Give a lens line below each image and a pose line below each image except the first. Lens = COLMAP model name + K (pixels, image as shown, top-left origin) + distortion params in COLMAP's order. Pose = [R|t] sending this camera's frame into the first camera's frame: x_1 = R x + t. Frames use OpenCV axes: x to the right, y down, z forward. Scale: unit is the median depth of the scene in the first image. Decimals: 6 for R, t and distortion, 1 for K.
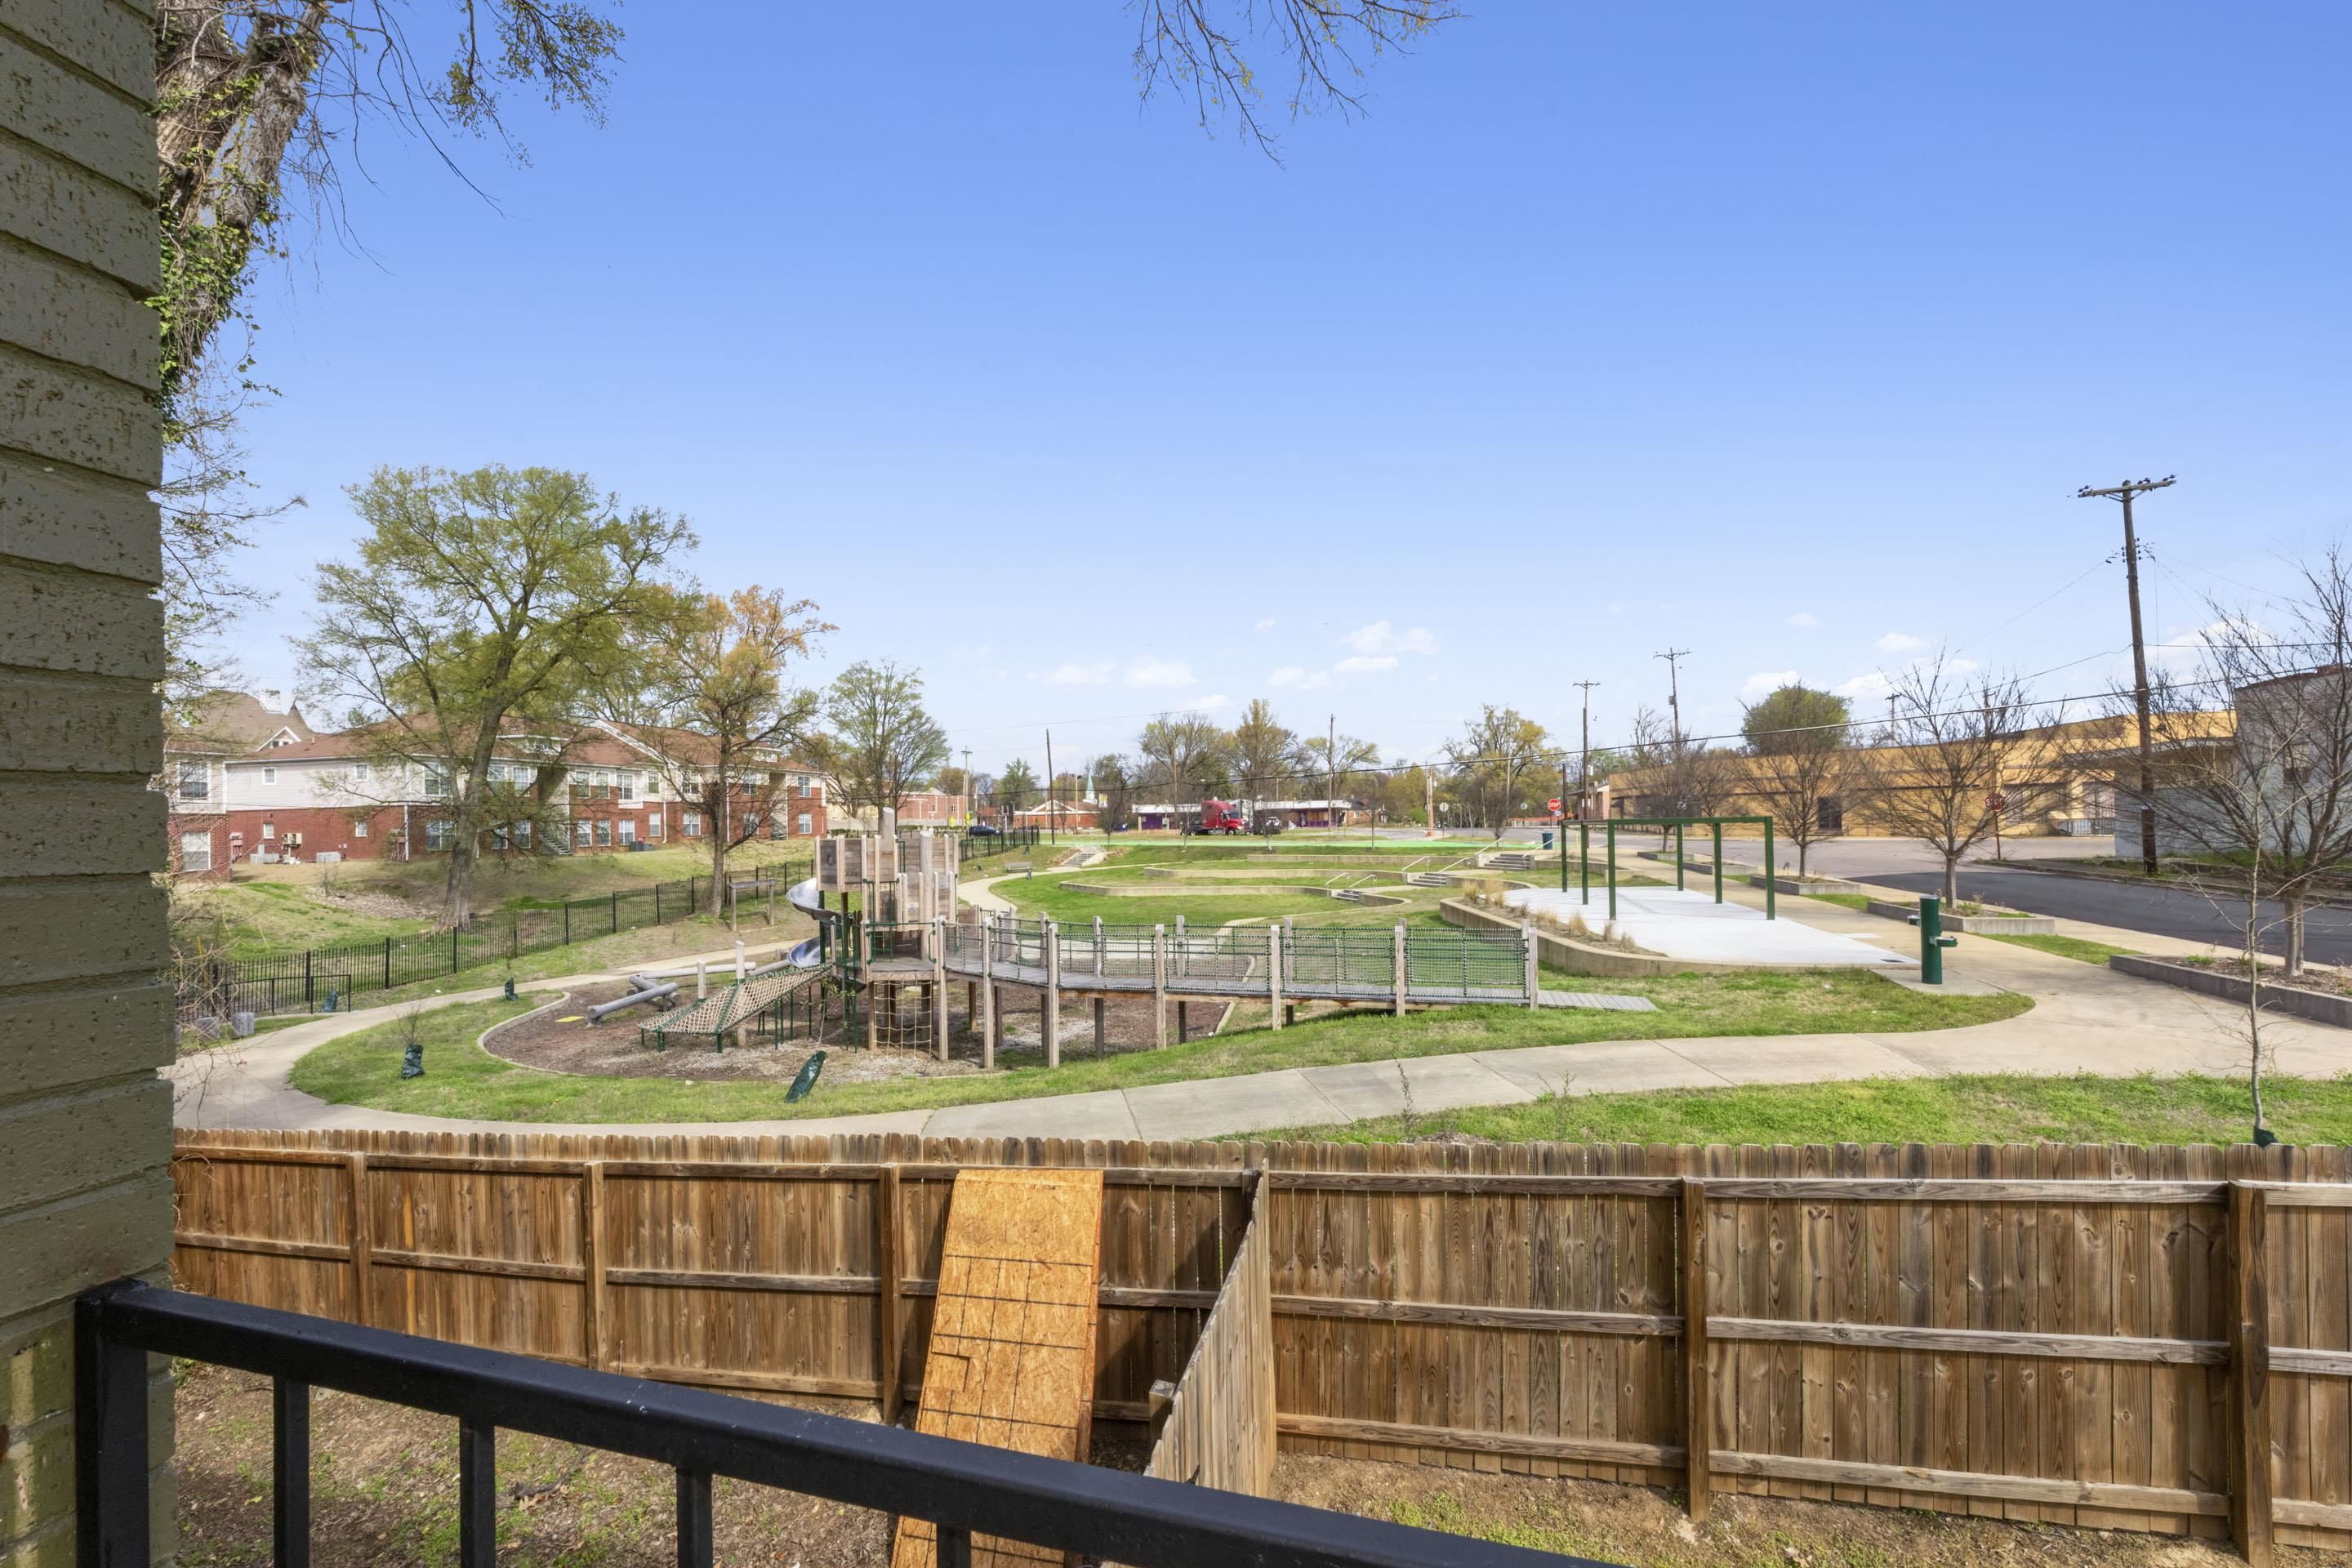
lens RADIAL K [[953.4, 0, 1170.4], [0, 953.4, 822.0], [0, 0, 1]] dist [0.000228, 0.000095]
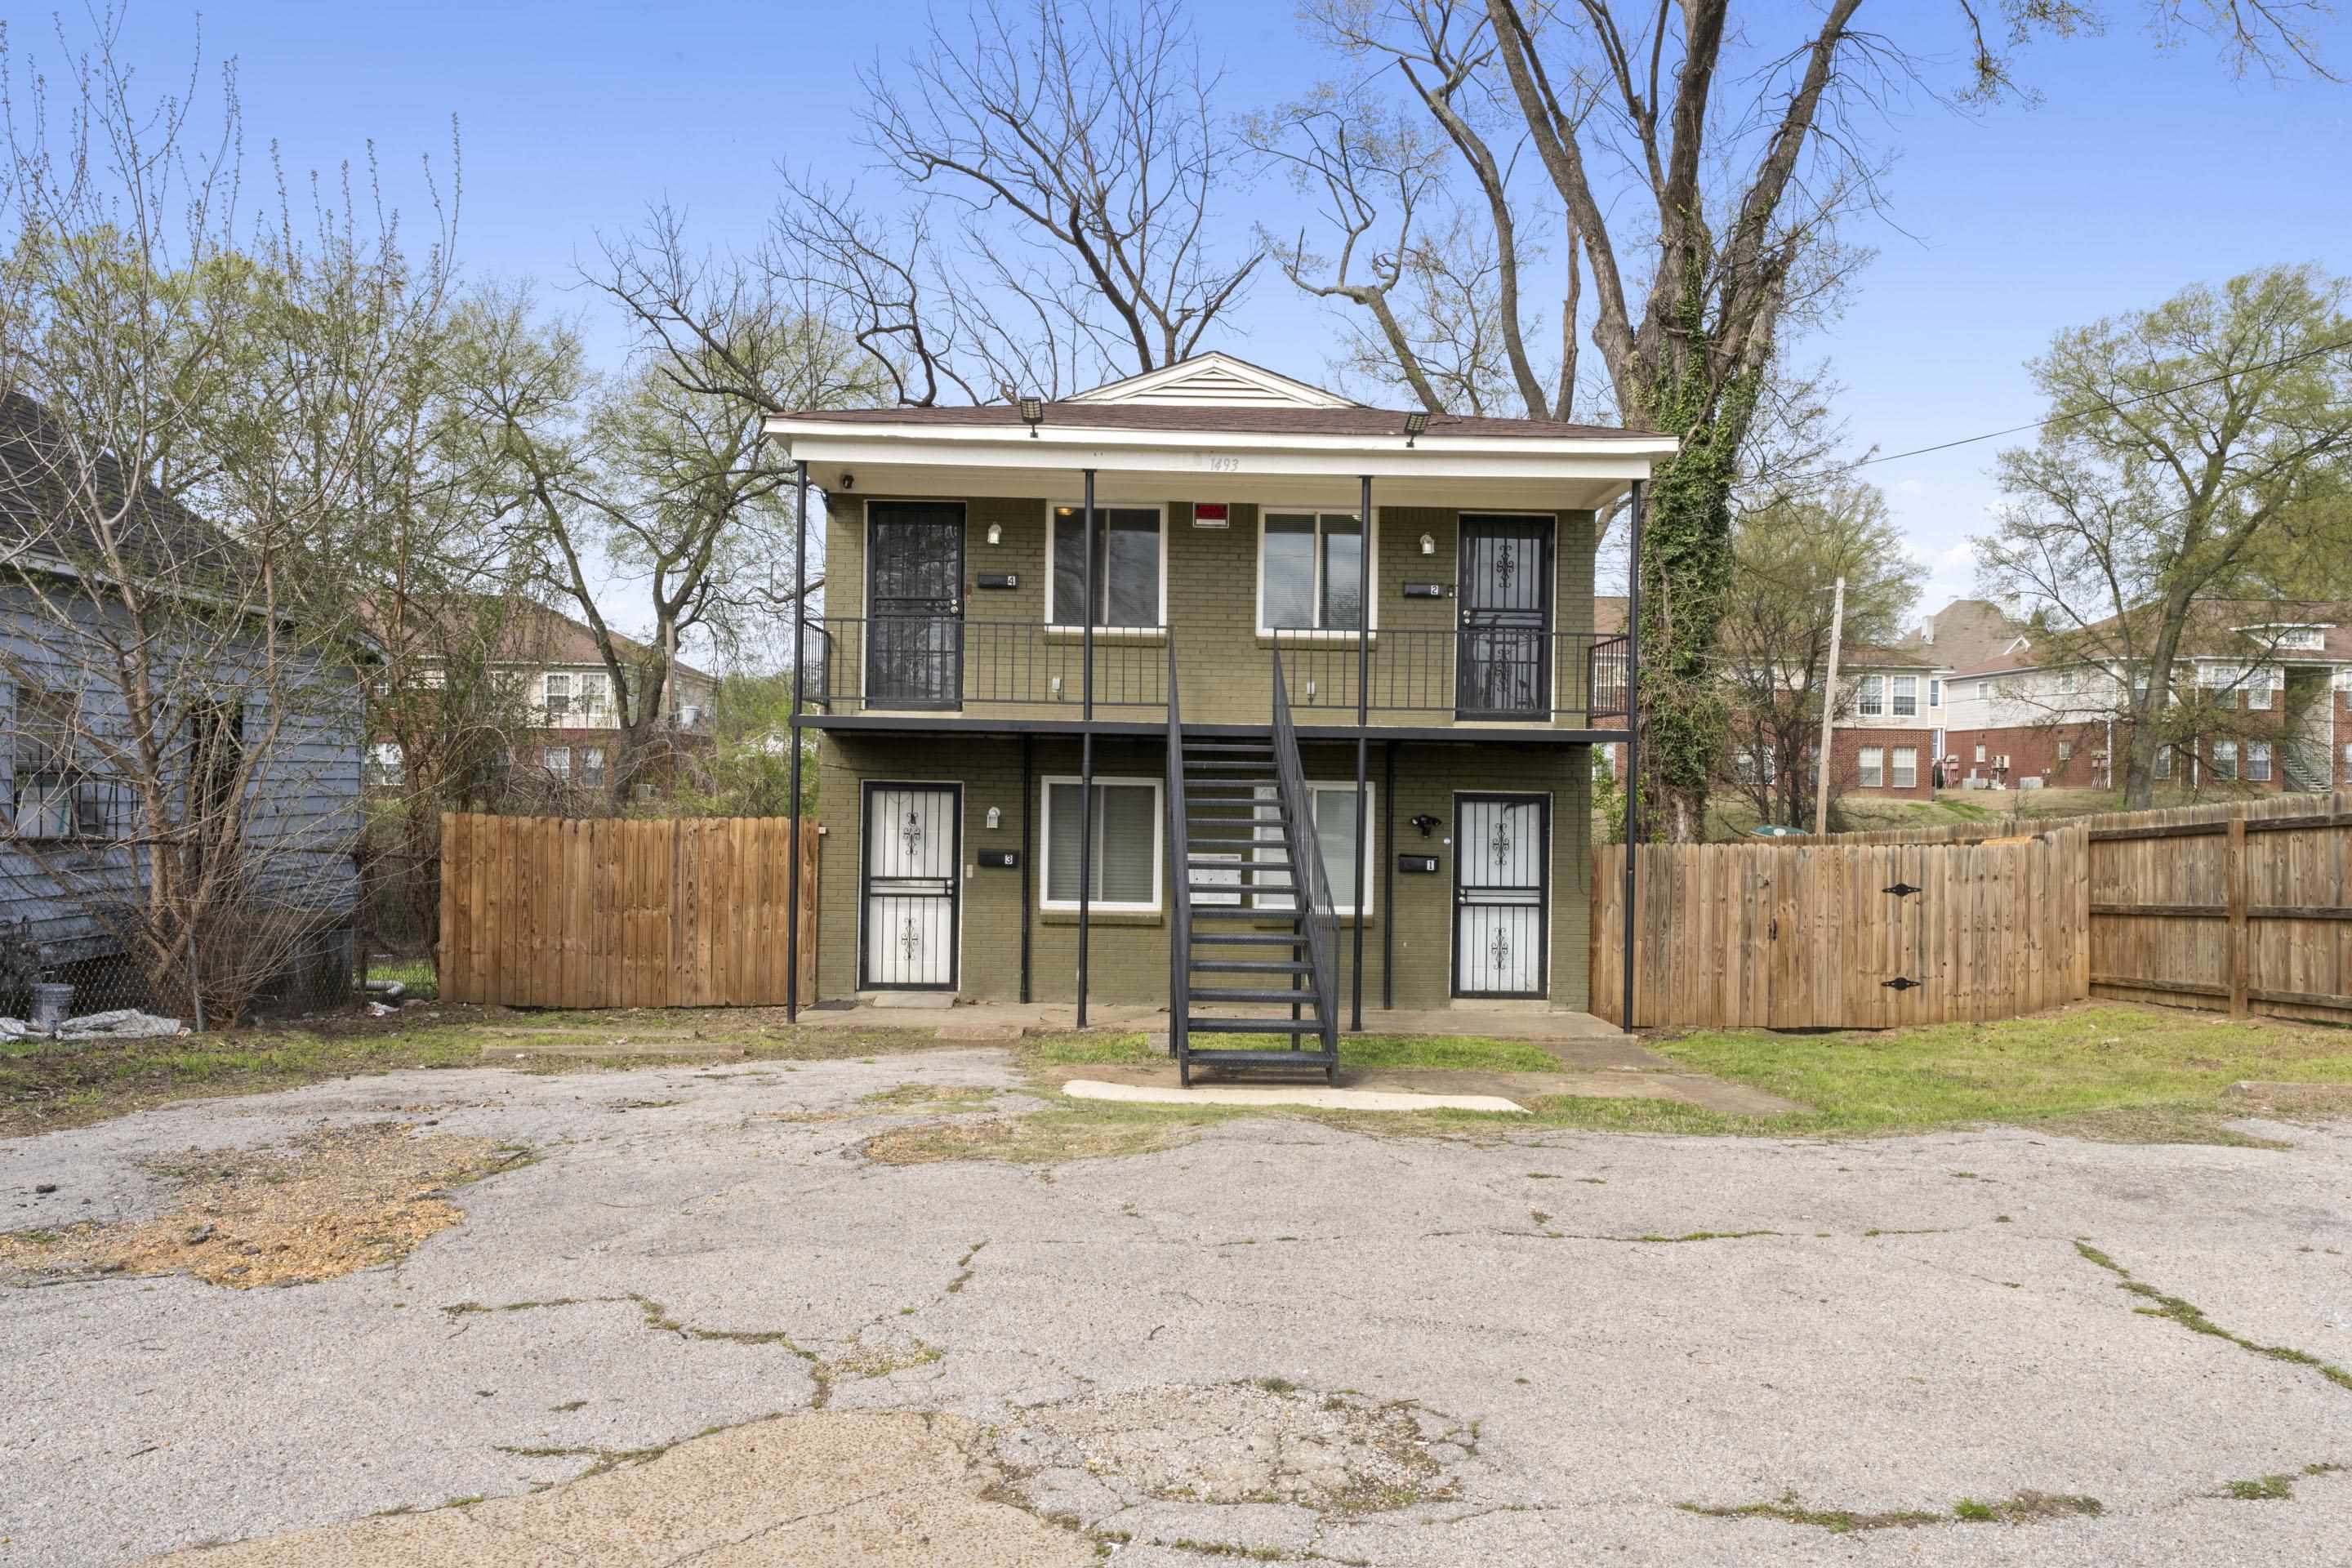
lens RADIAL K [[1555.4, 0, 1172.7], [0, 1555.4, 779.0], [0, 0, 1]] dist [0.001367, -0.001867]
pose [[0.285394, 0.020771, -0.958185, 0.295431], [-0.020778, 0.999664, 0.015481, 0.033893], [0.958185, 0.015491, 0.285730, -0.176853]]
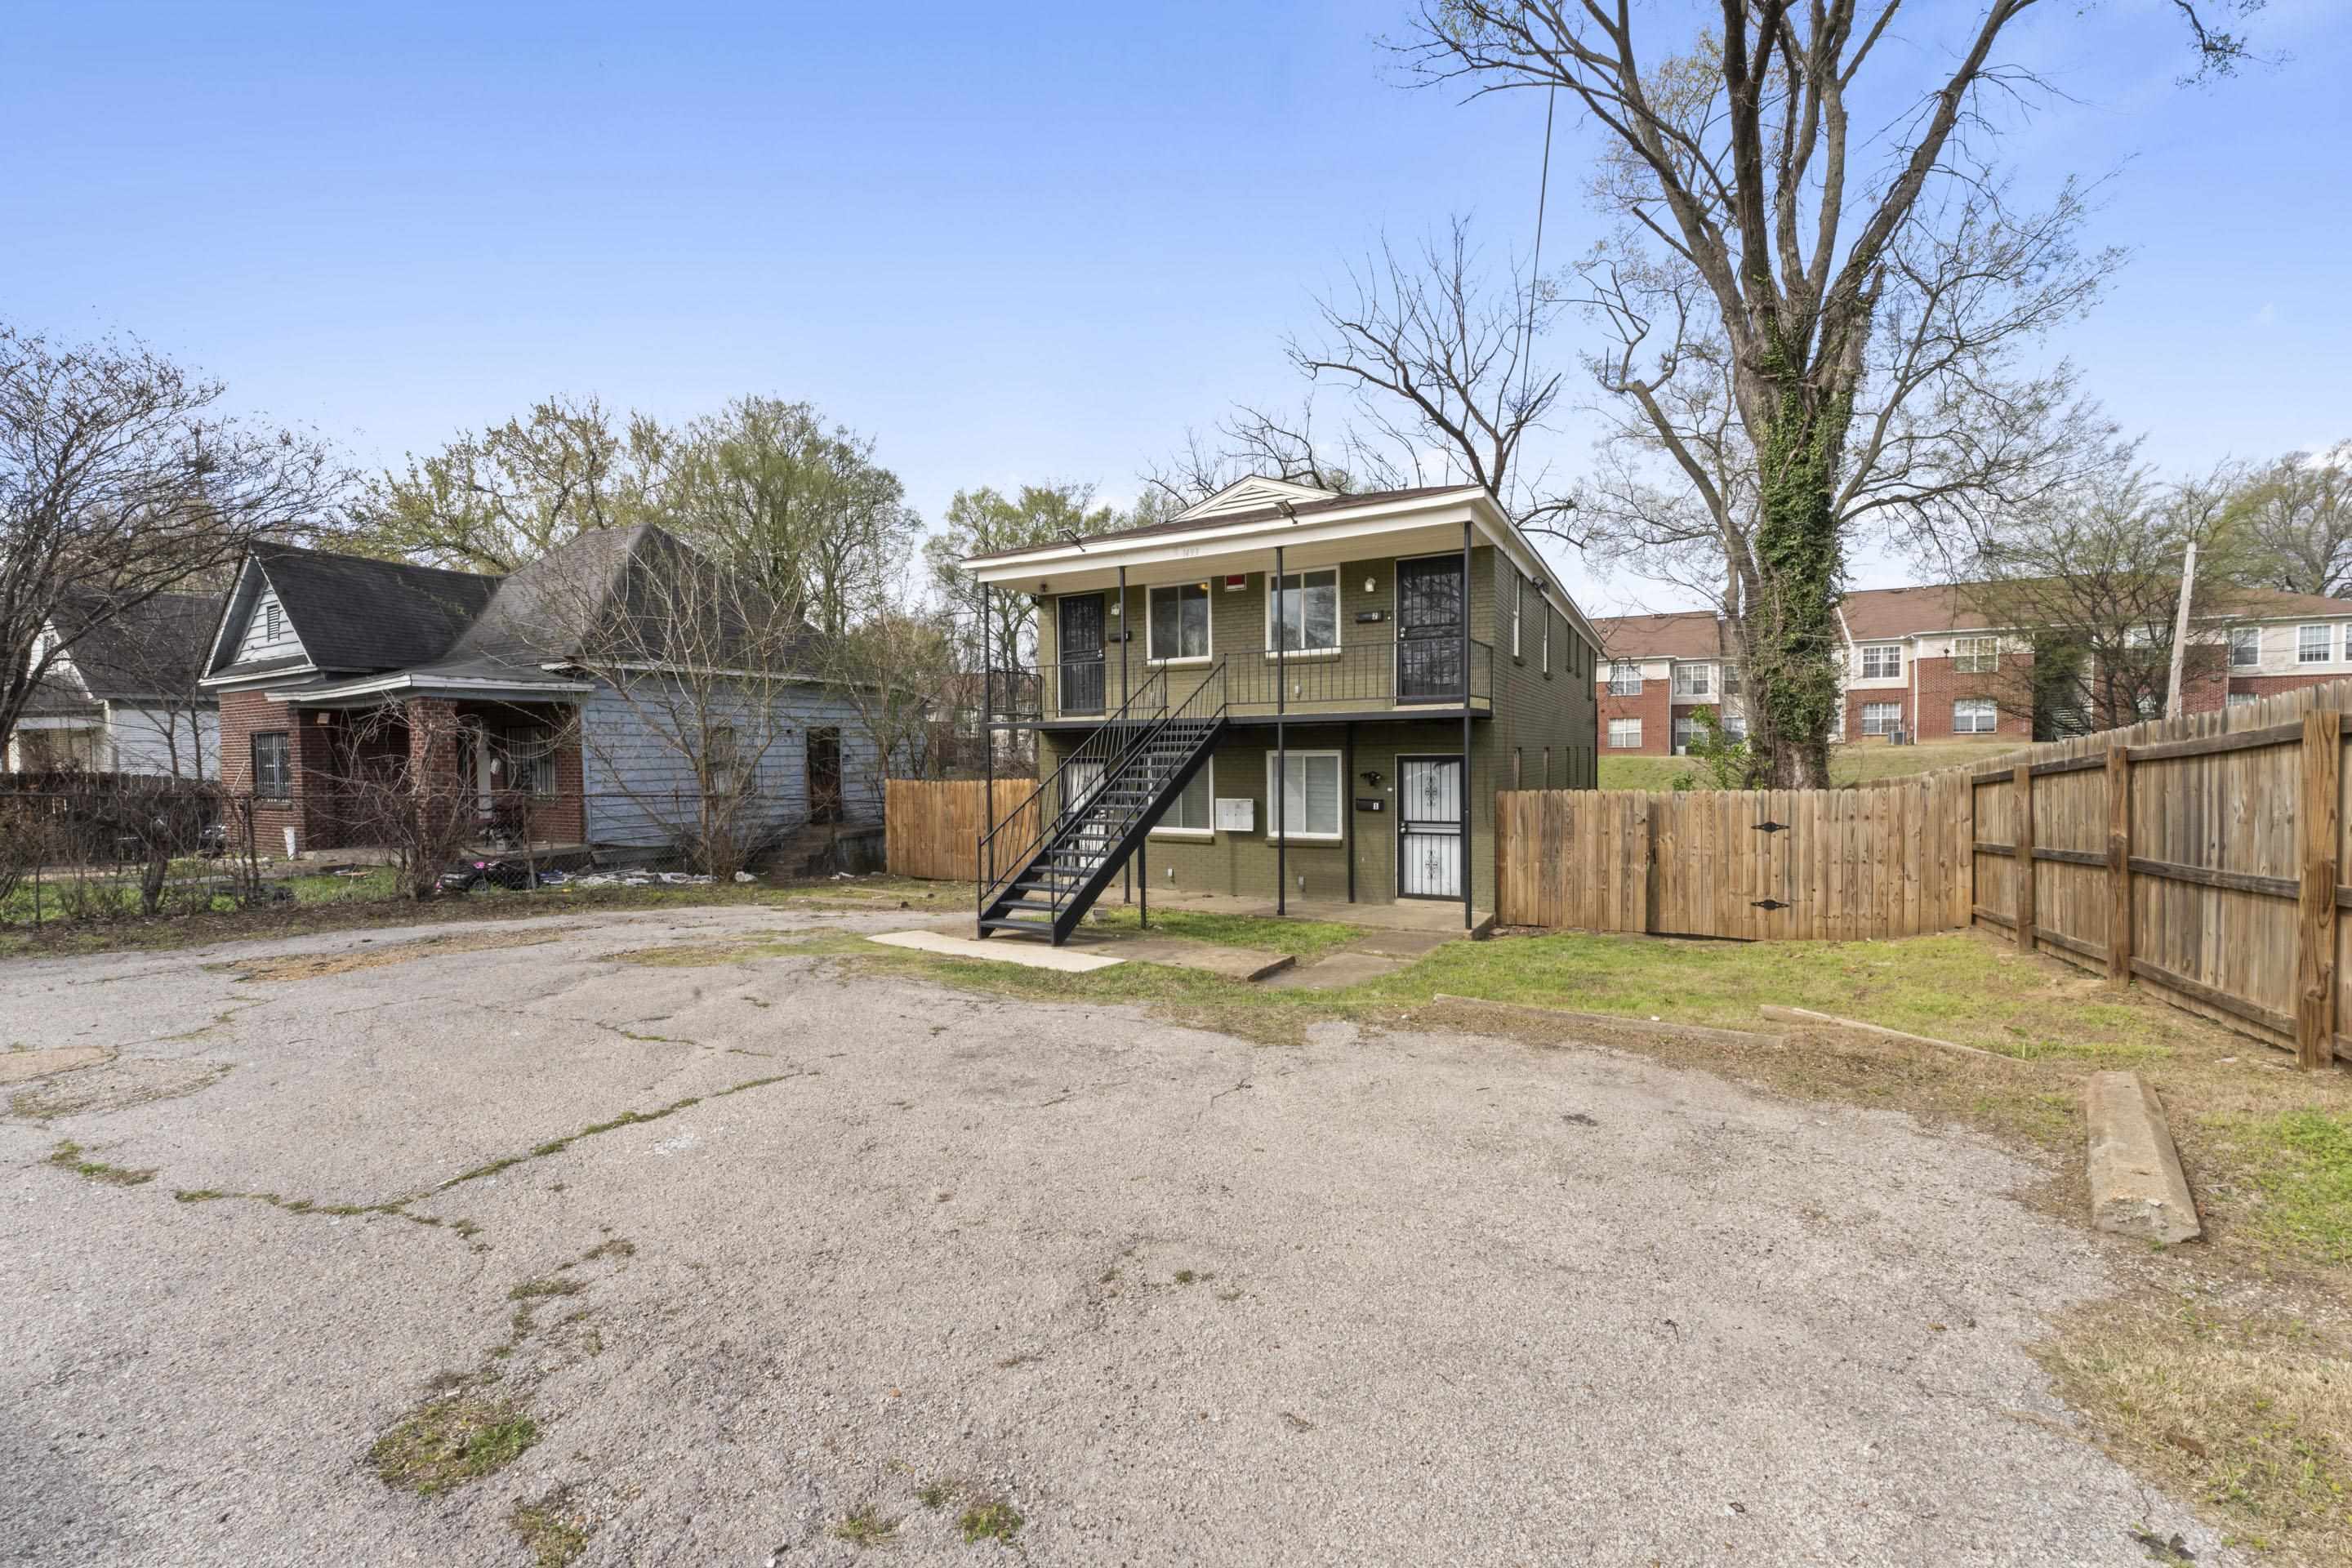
lens RADIAL K [[945.9, 0, 1176.0], [0, 945.9, 784.0], [0, 0, 1]] dist [0.002248, 0.000053]
pose [[-0.236740, 0.056819, -0.969910, 0.293217], [0.019314, 0.998366, 0.053772, 0.032305], [0.971381, -0.006003, -0.237451, -0.012463]]
